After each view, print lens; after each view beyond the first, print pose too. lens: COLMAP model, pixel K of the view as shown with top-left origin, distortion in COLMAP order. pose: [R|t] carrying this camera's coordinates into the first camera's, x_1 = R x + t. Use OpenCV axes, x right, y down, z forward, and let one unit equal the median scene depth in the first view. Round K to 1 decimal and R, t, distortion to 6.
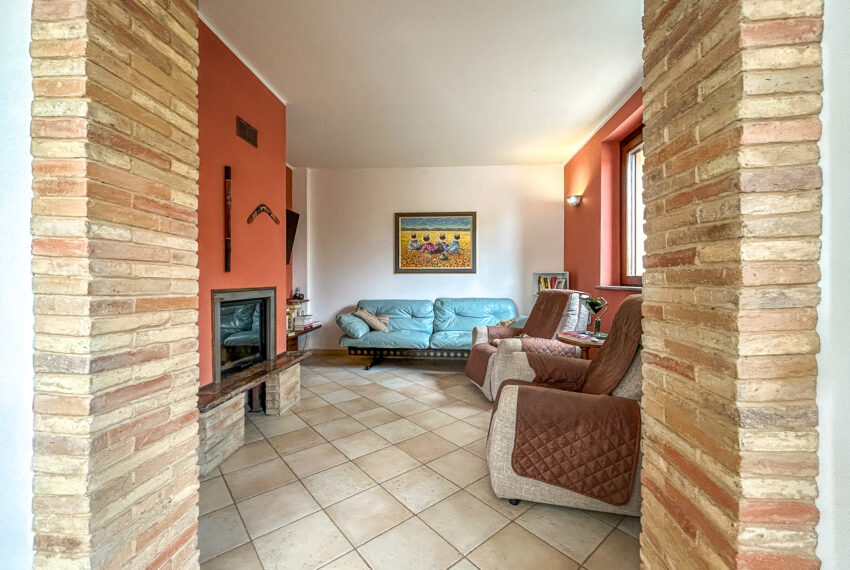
lens RADIAL K [[351.0, 0, 422.9], [0, 351.0, 283.1], [0, 0, 1]] dist [0.001964, 0.000133]
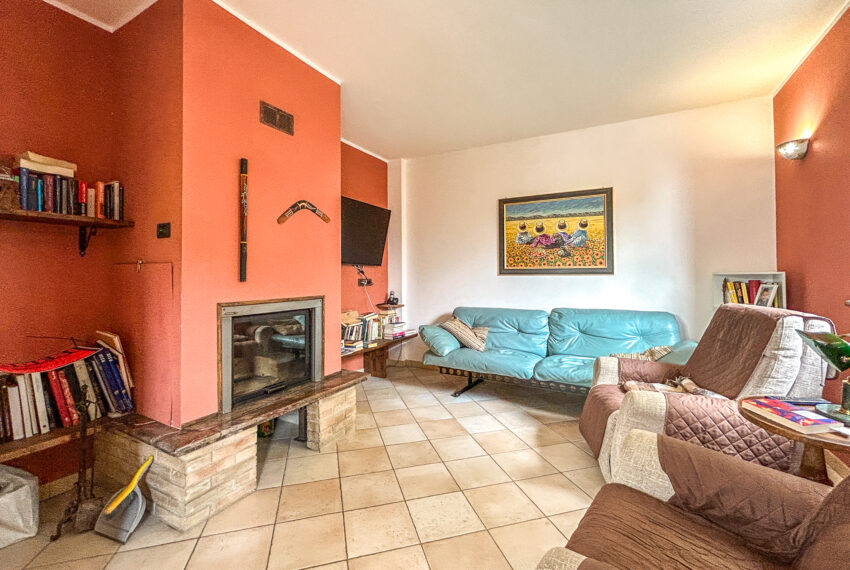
lens RADIAL K [[351.0, 0, 437.0], [0, 351.0, 268.6], [0, 0, 1]] dist [0.001964, 0.000133]
pose [[0.911891, -0.010289, -0.410304, 0.150738], [-0.000247, 0.999672, -0.025619, -0.027304], [0.410433, 0.023463, 0.911589, 0.273861]]
